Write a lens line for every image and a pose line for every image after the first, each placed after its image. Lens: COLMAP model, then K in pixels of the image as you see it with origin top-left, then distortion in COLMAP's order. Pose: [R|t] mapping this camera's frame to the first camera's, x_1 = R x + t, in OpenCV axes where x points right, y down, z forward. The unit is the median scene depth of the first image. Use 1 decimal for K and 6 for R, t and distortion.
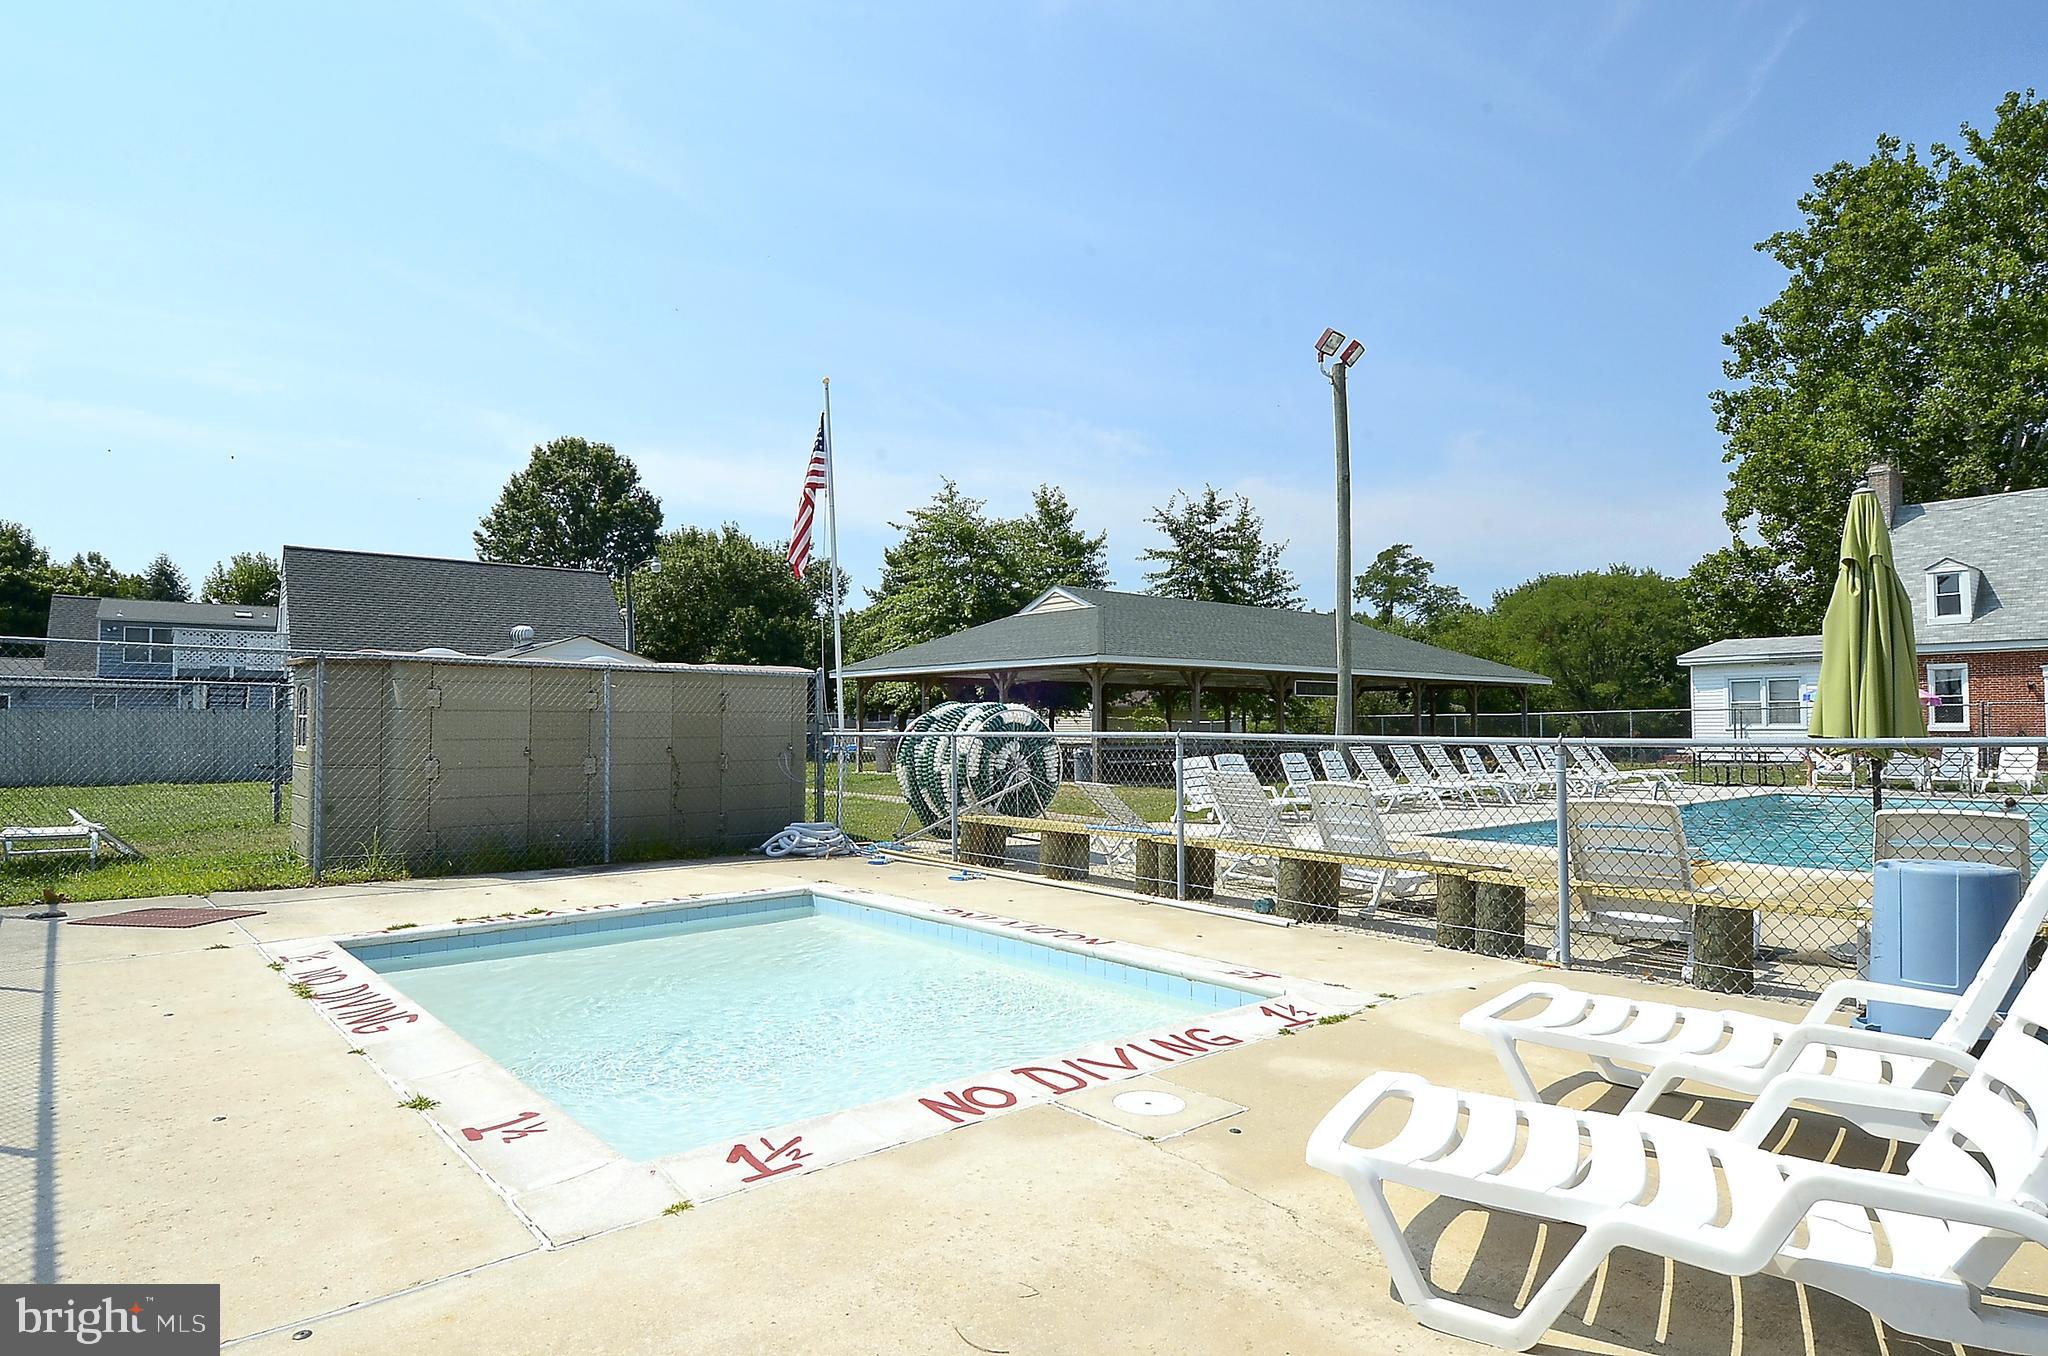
lens RADIAL K [[1124.5, 0, 1015.9], [0, 1124.5, 694.8], [0, 0, 1]] dist [0.002228, 0.000074]
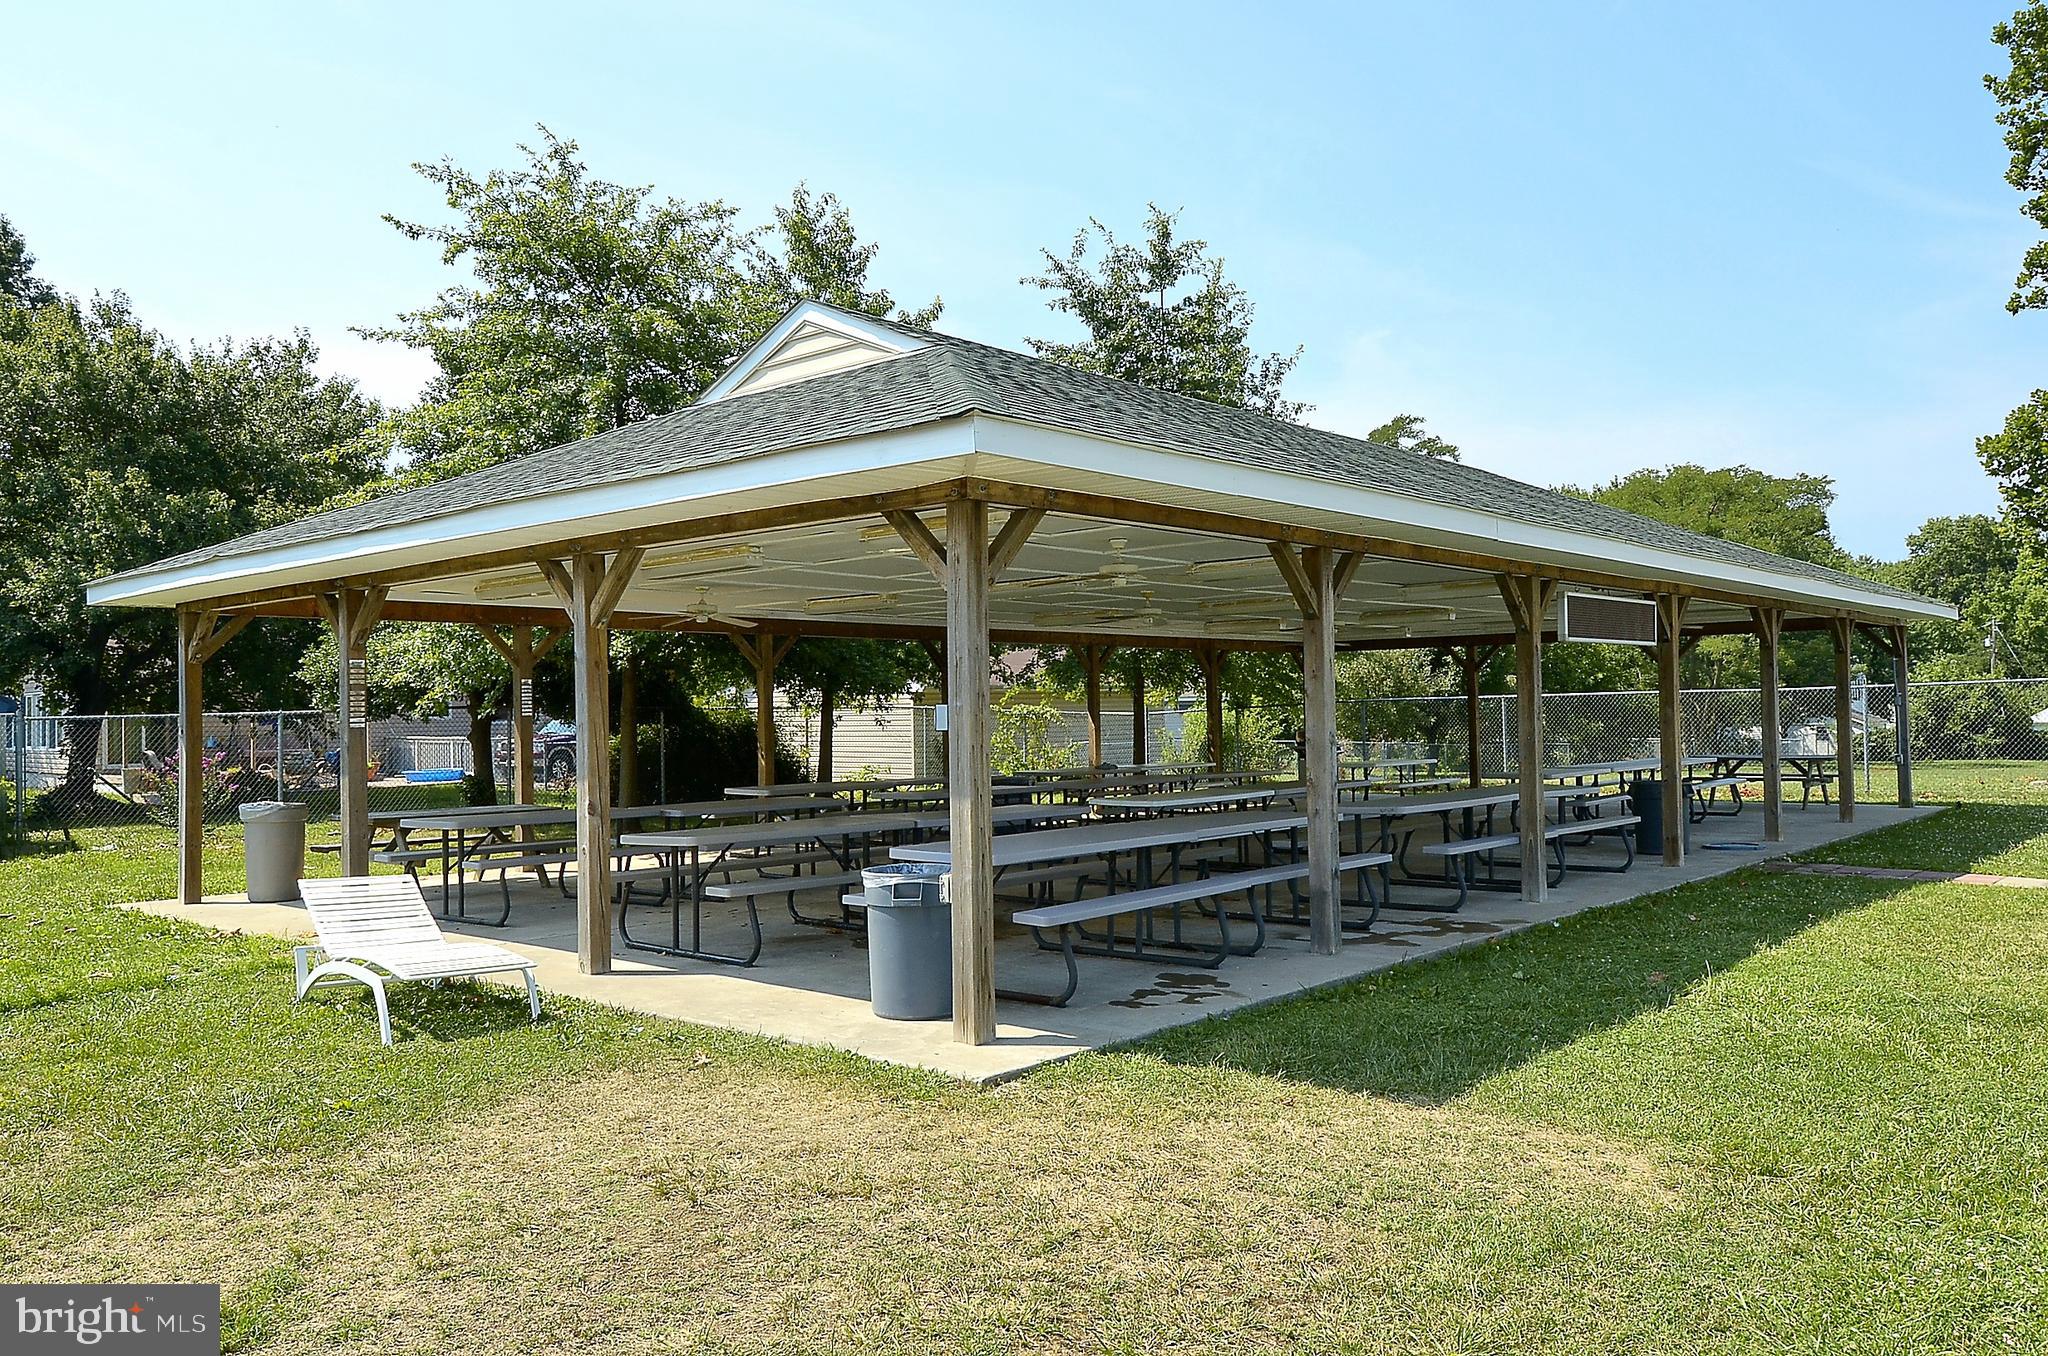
lens RADIAL K [[1530.2, 0, 1012.3], [0, 1530.2, 688.3], [0, 0, 1]] dist [0.007337, 0.000317]
pose [[0.990171, -0.015062, 0.139047, 0.020375], [0.013673, 0.999847, 0.010939, 0.005341], [-0.139191, -0.008930, 0.990225, 0.376997]]
